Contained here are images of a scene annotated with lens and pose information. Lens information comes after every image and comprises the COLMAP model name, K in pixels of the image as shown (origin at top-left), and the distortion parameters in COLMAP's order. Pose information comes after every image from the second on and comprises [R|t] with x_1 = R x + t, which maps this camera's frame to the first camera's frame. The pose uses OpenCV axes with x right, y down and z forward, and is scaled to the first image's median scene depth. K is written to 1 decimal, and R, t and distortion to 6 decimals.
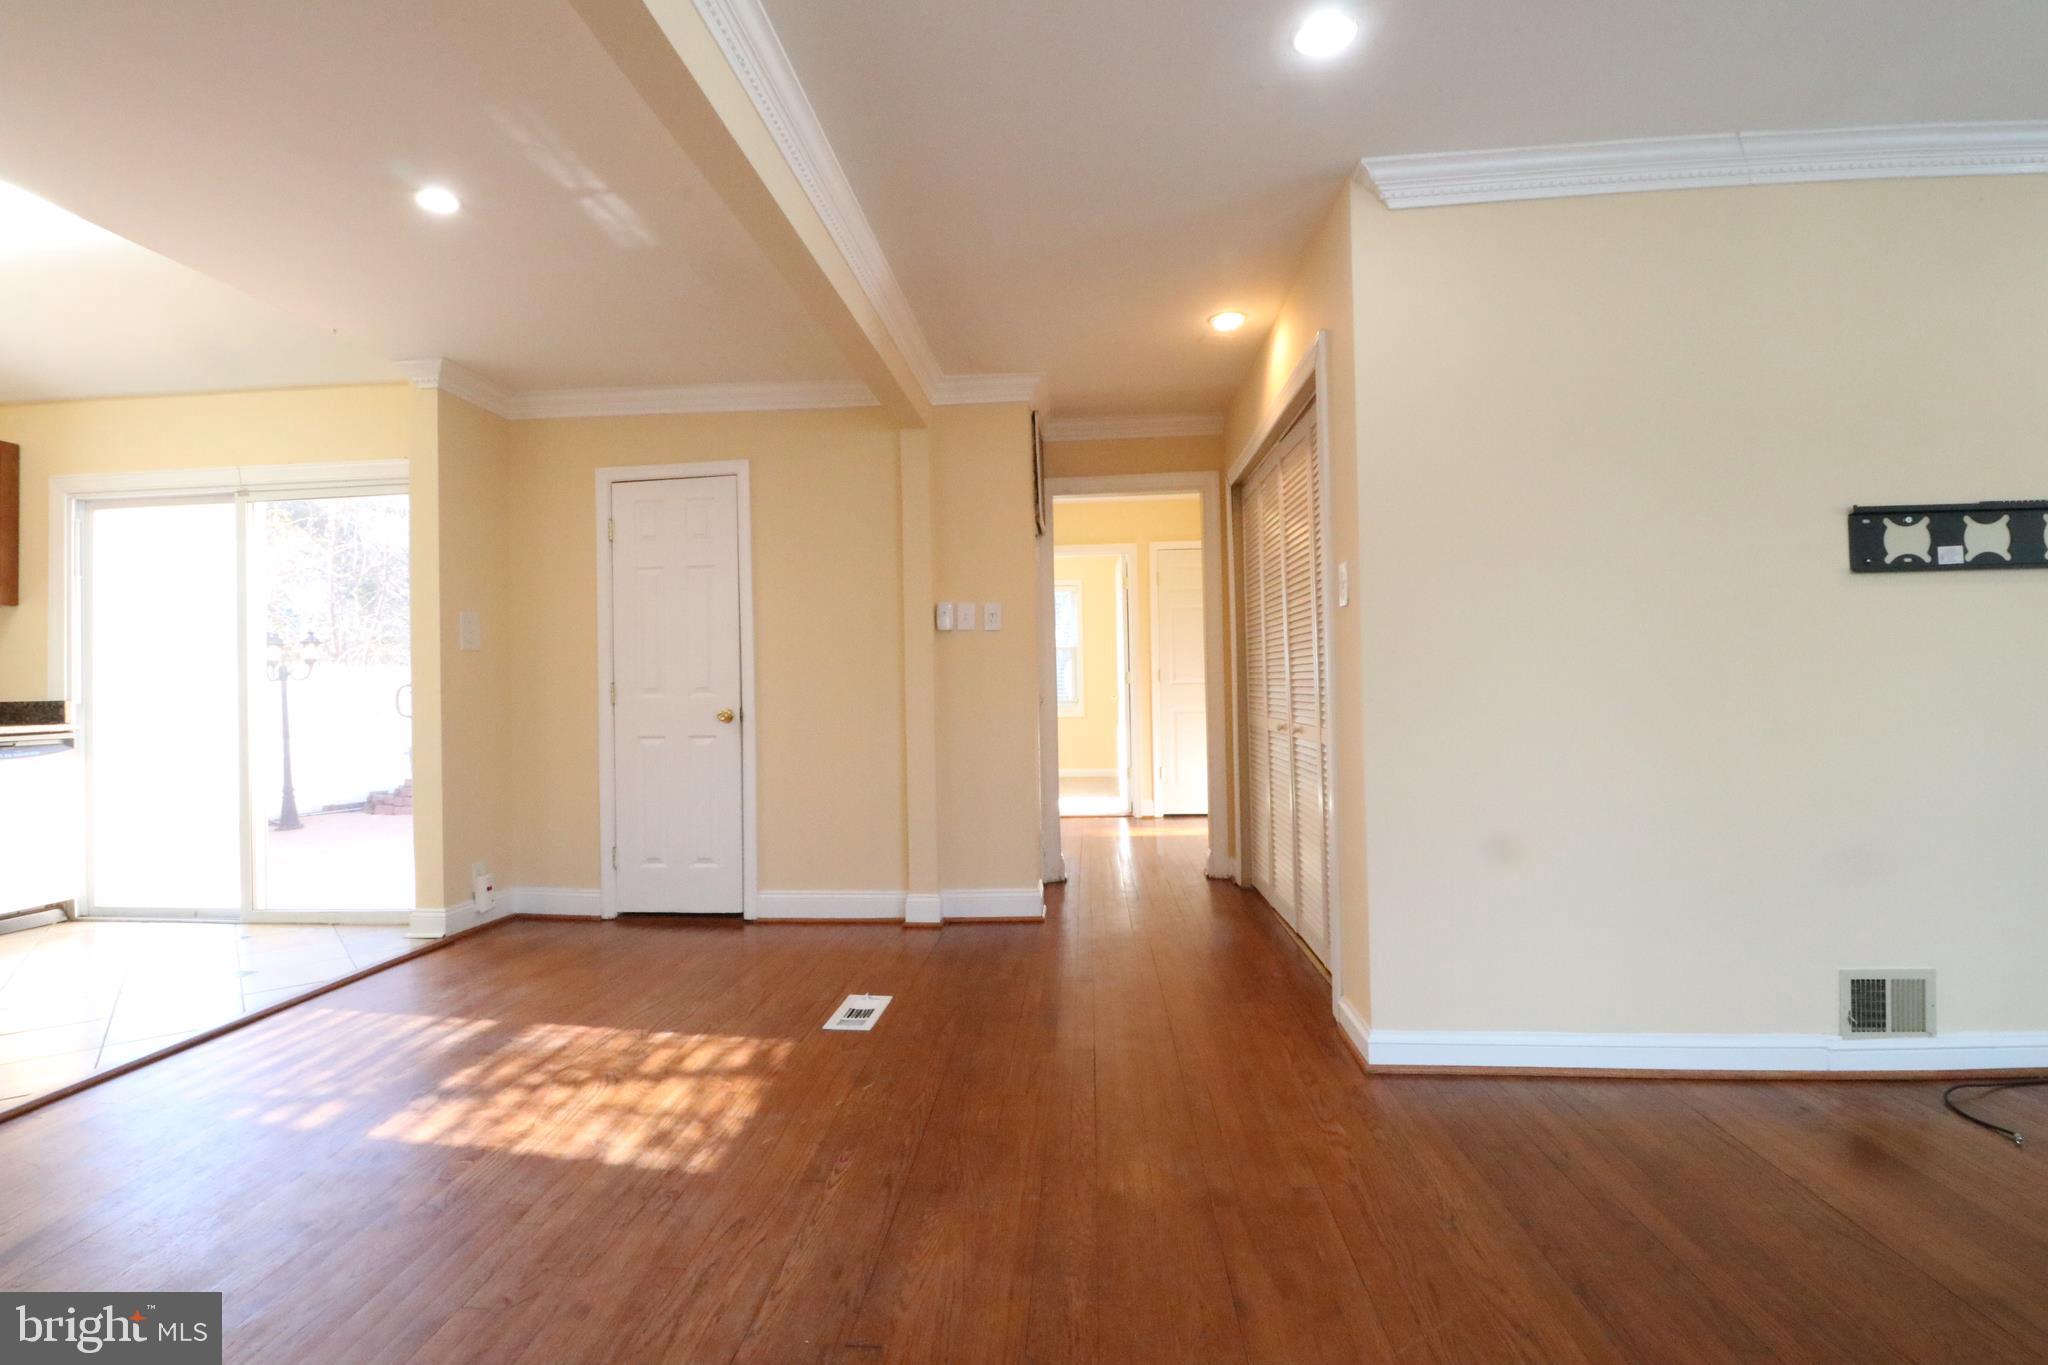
lens RADIAL K [[951.3, 0, 1013.2], [0, 951.3, 665.2], [0, 0, 1]] dist [0.005448, -0.017368]
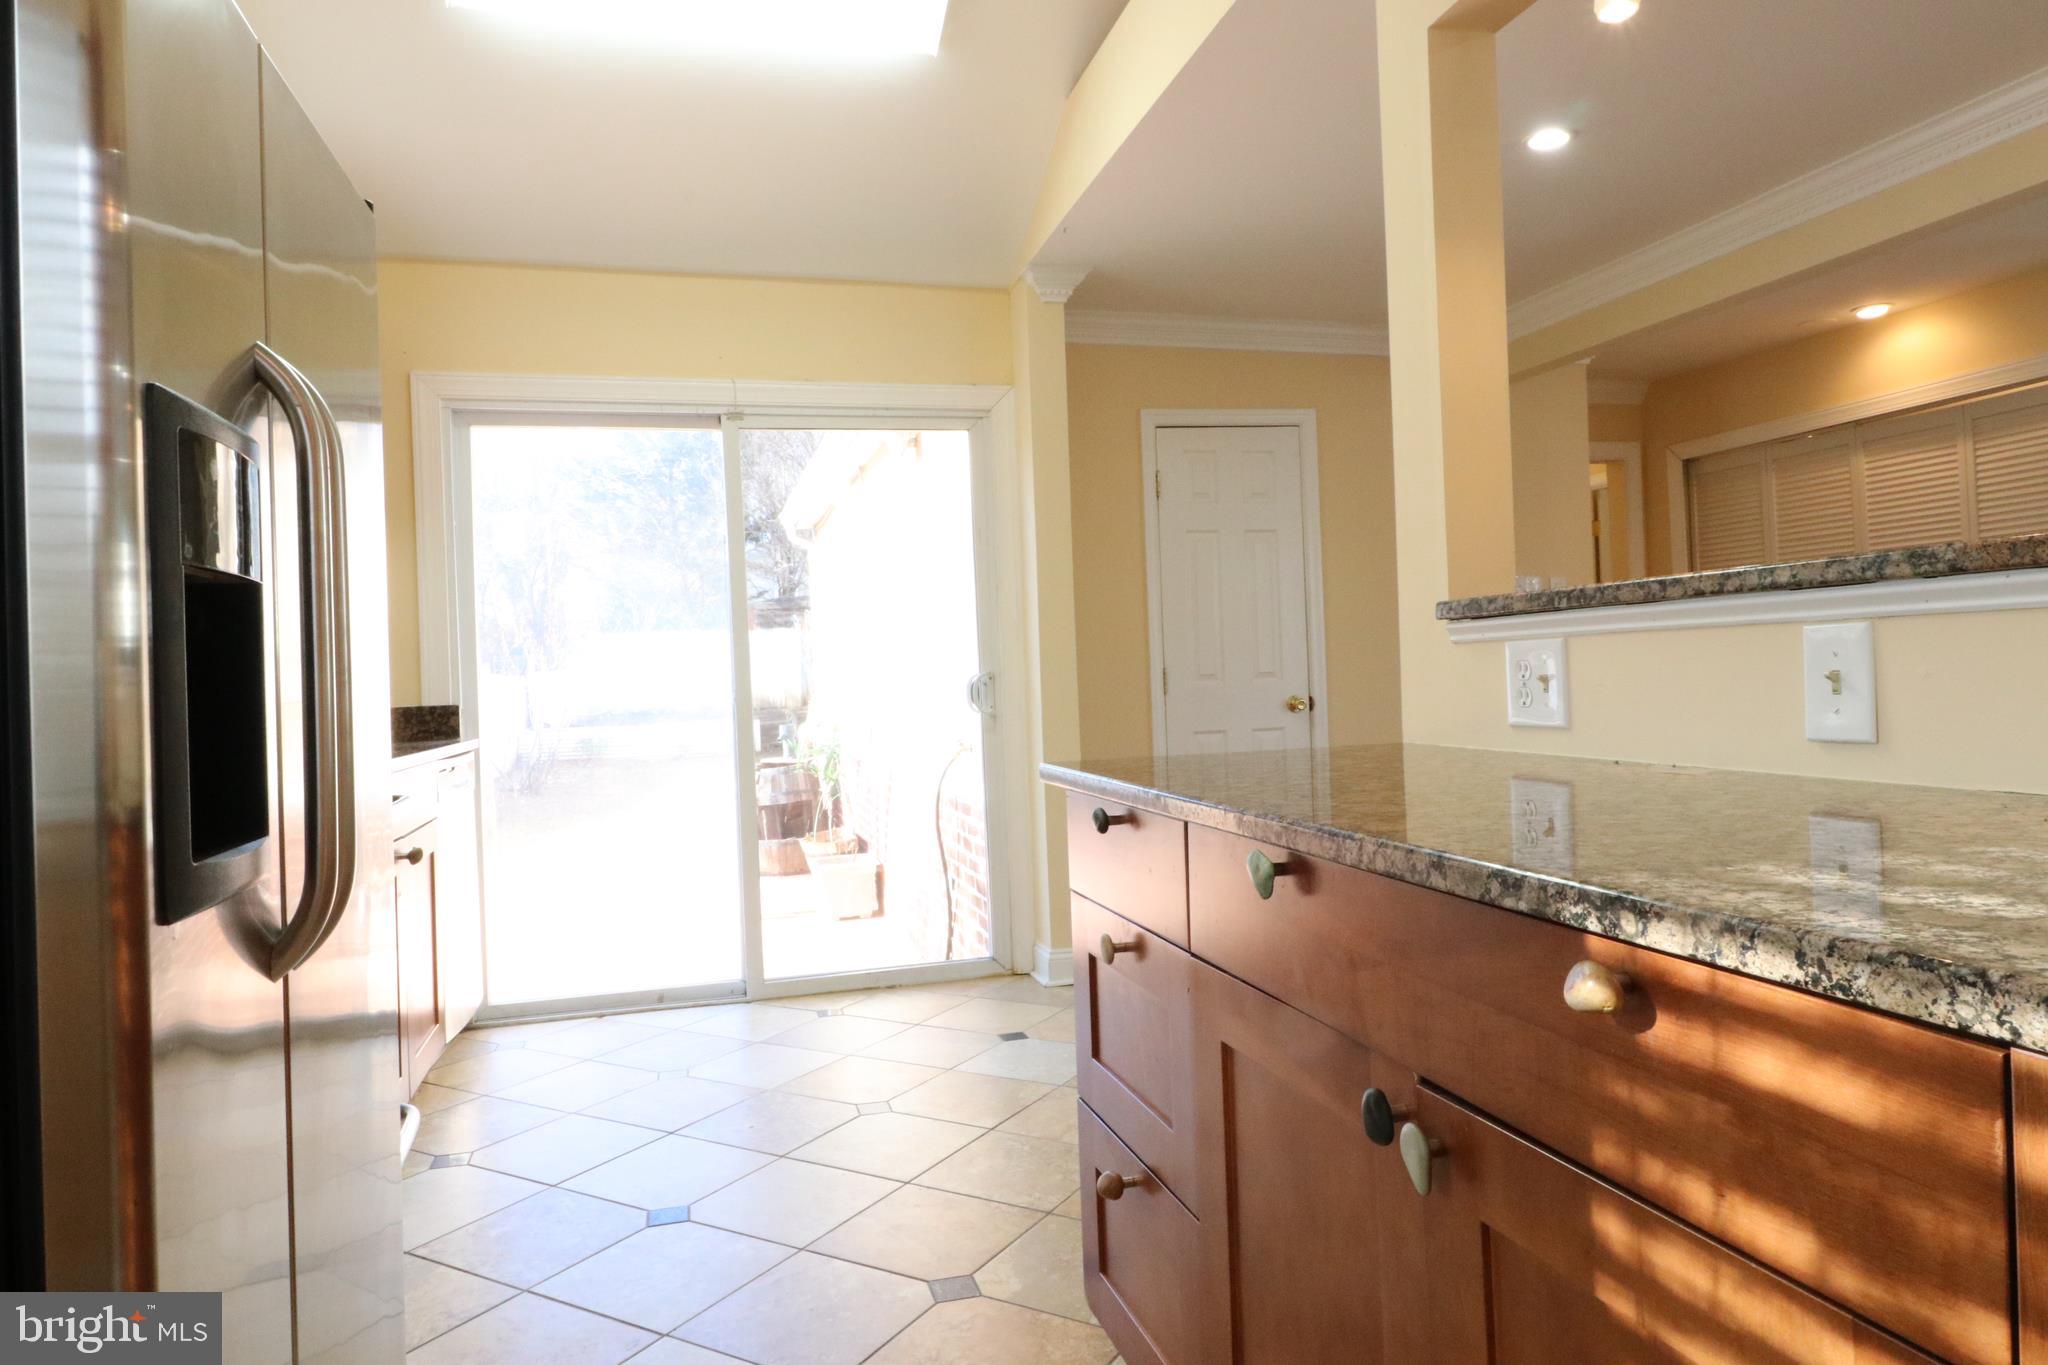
lens RADIAL K [[1254.2, 0, 1017.1], [0, 1254.2, 671.3], [0, 0, 1]] dist [0.003200, -0.001944]
pose [[0.942218, -0.014859, 0.334671, -0.929897], [0.014128, 0.999890, 0.004618, 0.014602], [-0.334703, 0.000377, 0.942324, 0.009676]]
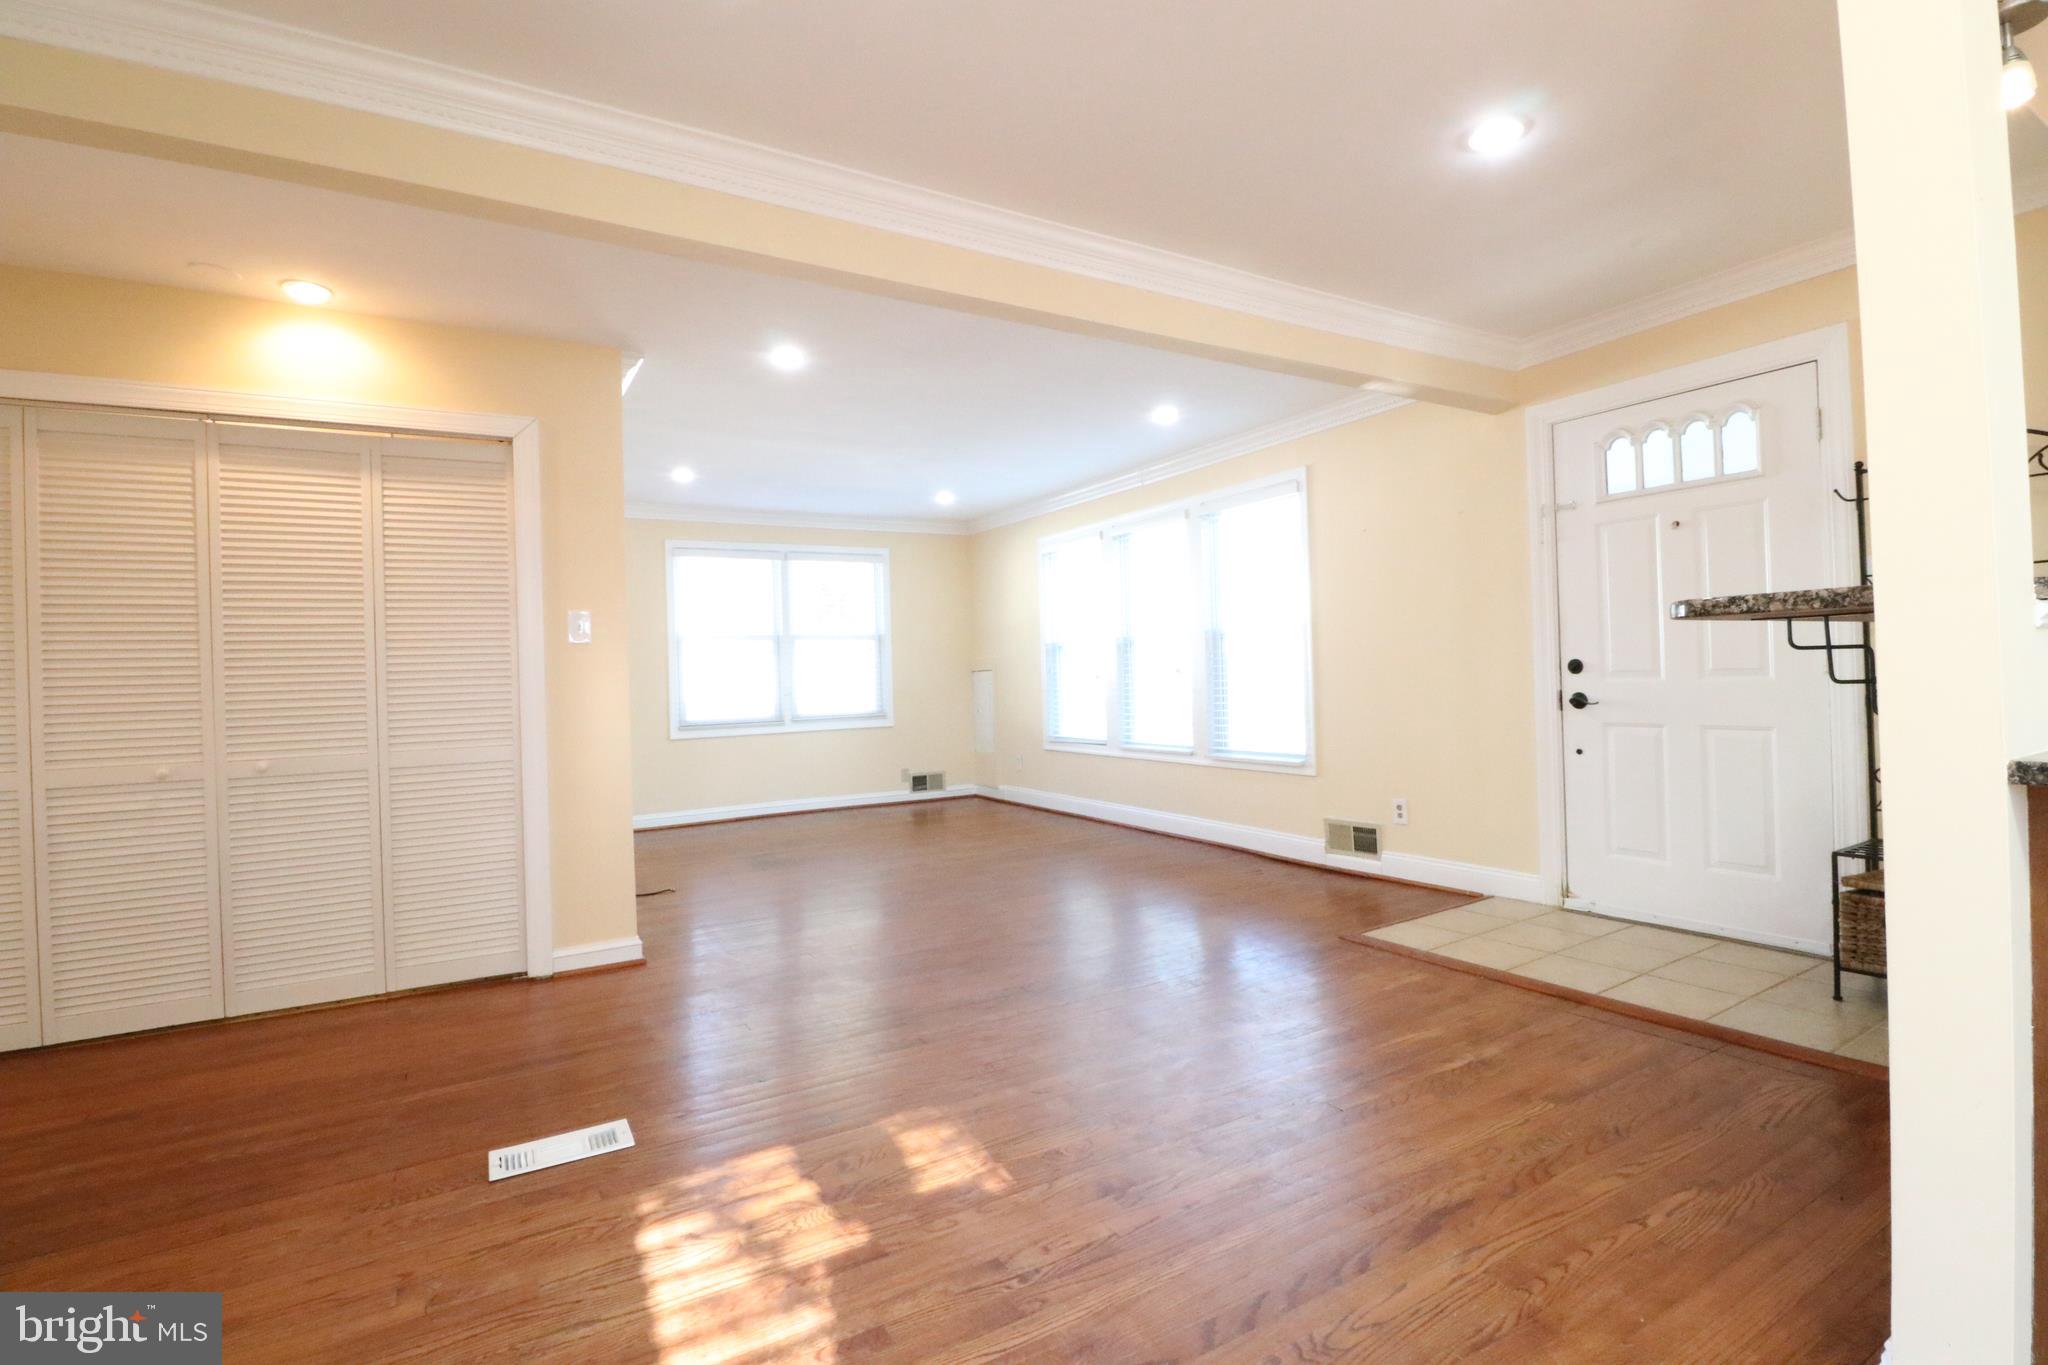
lens RADIAL K [[943.2, 0, 1017.2], [0, 943.2, 667.9], [0, 0, 1]] dist [-0.000936, -0.013368]
pose [[-0.574317, 0.042452, 0.817532, -0.676154], [0.030361, 0.999072, -0.030550, 0.021560], [-0.818070, 0.007276, -0.575073, 0.793033]]
